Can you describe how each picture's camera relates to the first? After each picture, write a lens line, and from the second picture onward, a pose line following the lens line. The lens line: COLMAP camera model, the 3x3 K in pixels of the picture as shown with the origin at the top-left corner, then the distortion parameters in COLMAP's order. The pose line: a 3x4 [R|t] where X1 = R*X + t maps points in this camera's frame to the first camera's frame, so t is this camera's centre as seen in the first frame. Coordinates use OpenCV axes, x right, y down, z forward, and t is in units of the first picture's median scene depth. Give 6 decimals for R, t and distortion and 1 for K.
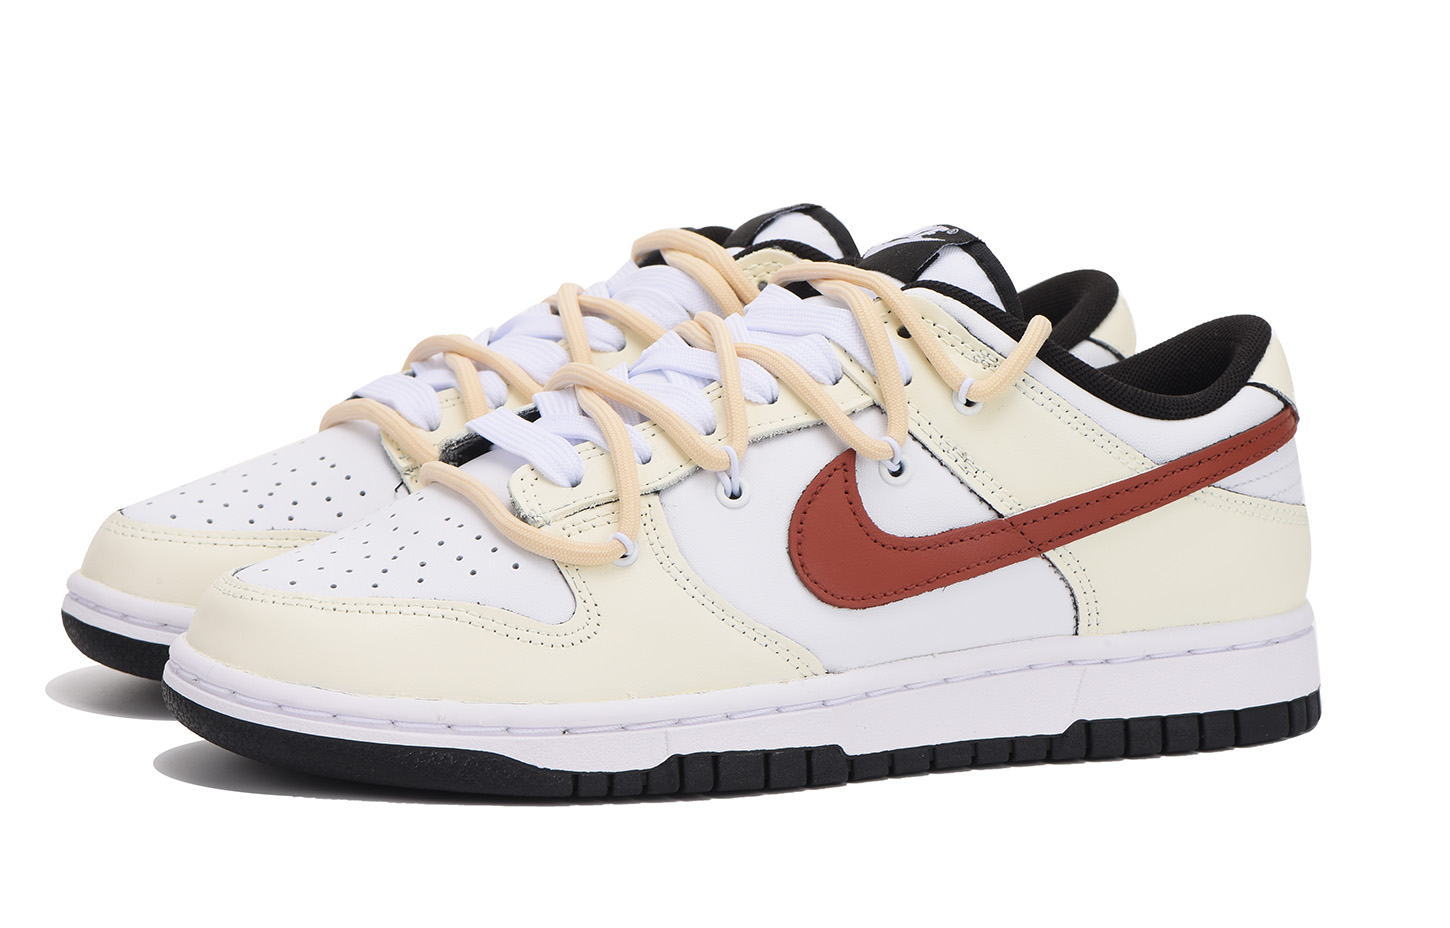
lens RADIAL K [[5209.5, 0, 725.0], [0, 5209.5, 464.0], [0, 0, 1]] dist [-0.148232, -0.756097]
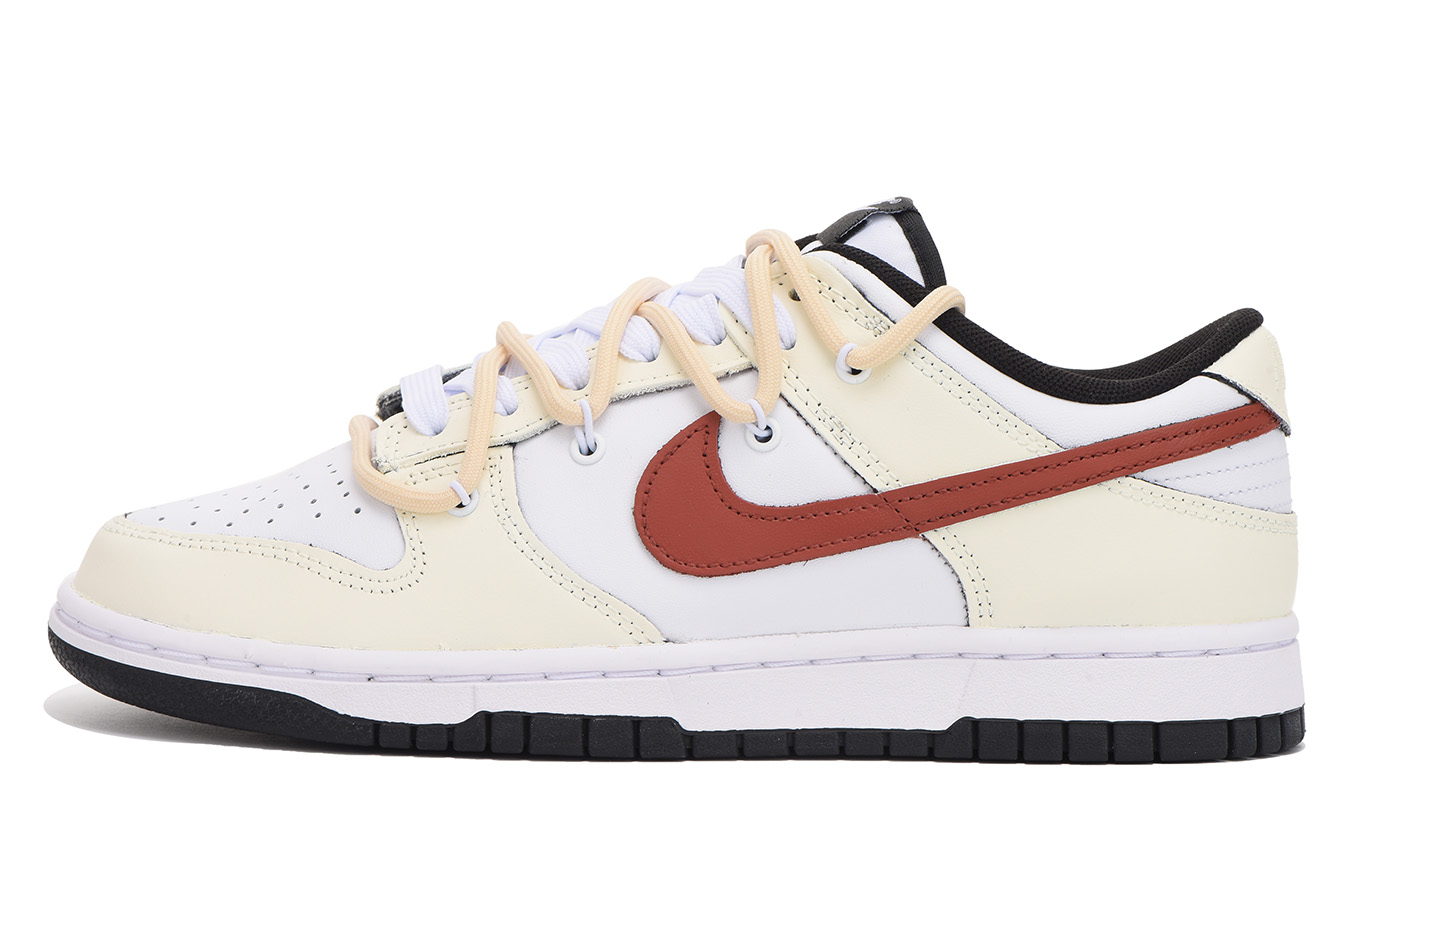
lens RADIAL K [[5209.5, 0, 725.0], [0, 5209.5, 464.0], [0, 0, 1]] dist [-0.148232, -0.756097]
pose [[0.938613, 0.044219, -0.342125, 0.351552], [-0.063155, 0.997015, -0.044402, 0.048945], [0.339140, 0.063284, 0.938605, 0.105336]]
